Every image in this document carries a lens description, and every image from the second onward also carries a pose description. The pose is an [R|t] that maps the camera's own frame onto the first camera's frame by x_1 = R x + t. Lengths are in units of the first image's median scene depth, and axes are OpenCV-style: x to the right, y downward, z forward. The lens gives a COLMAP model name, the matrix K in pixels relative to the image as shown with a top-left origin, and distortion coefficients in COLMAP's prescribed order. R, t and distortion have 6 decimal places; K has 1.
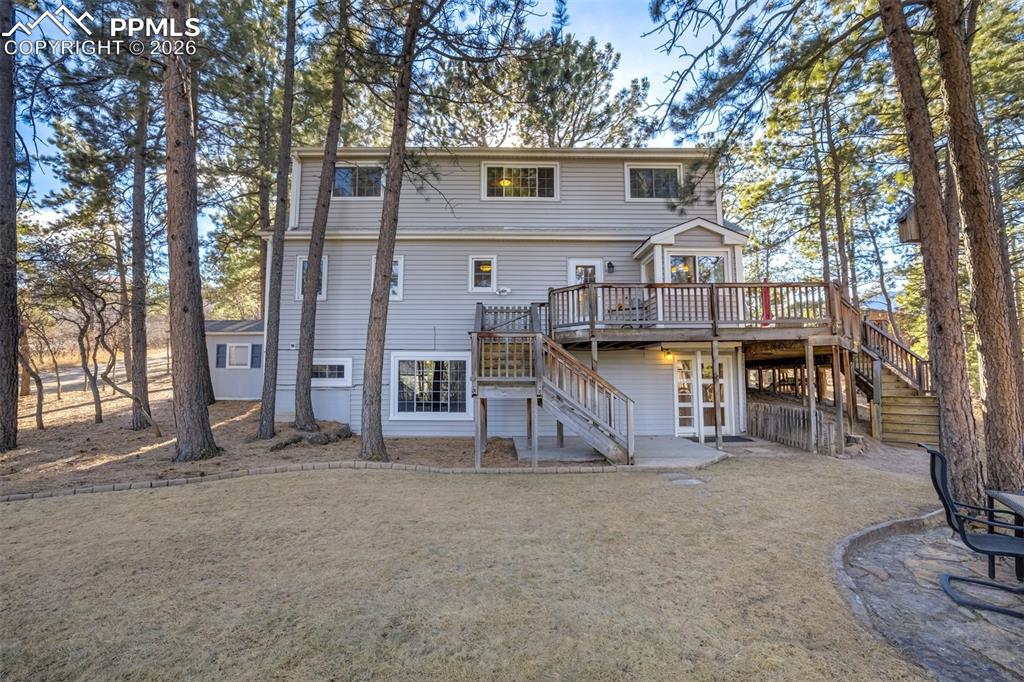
lens RADIAL K [[439.2, 0, 513.1], [0, 439.2, 341.7], [0, 0, 1]] dist [-0.024285, 0.007324]
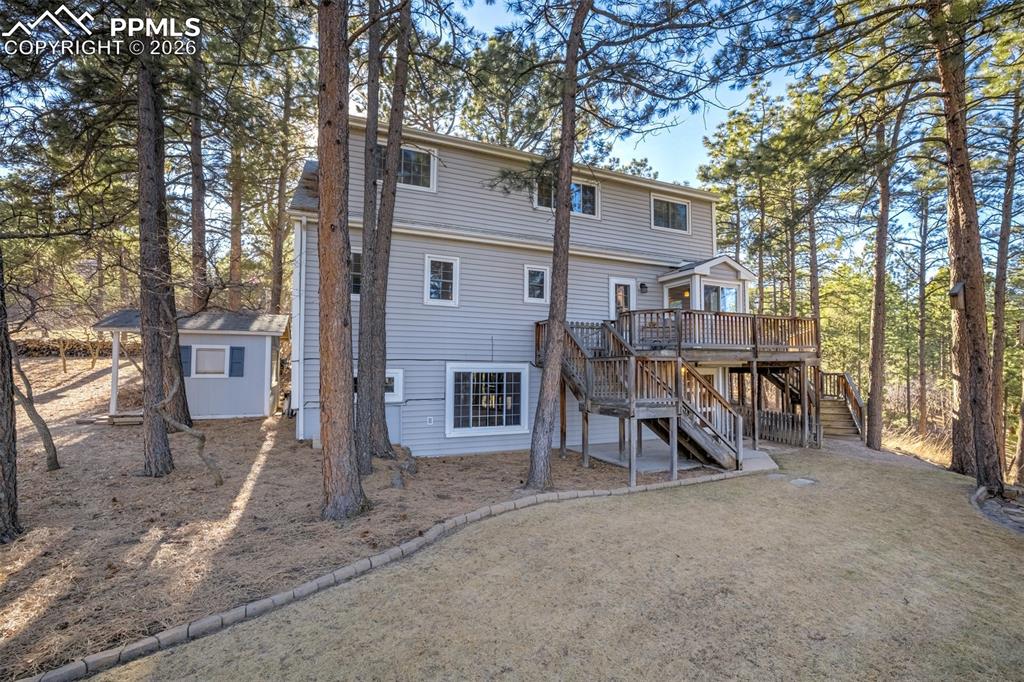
lens RADIAL K [[439.2, 0, 514.7], [0, 439.2, 341.8], [0, 0, 1]] dist [-0.024285, 0.007324]
pose [[0.924182, 0.029368, 0.380821, -0.496786], [-0.037774, 0.999179, 0.014617, -0.039085], [-0.380080, -0.027894, 0.924533, 0.103567]]
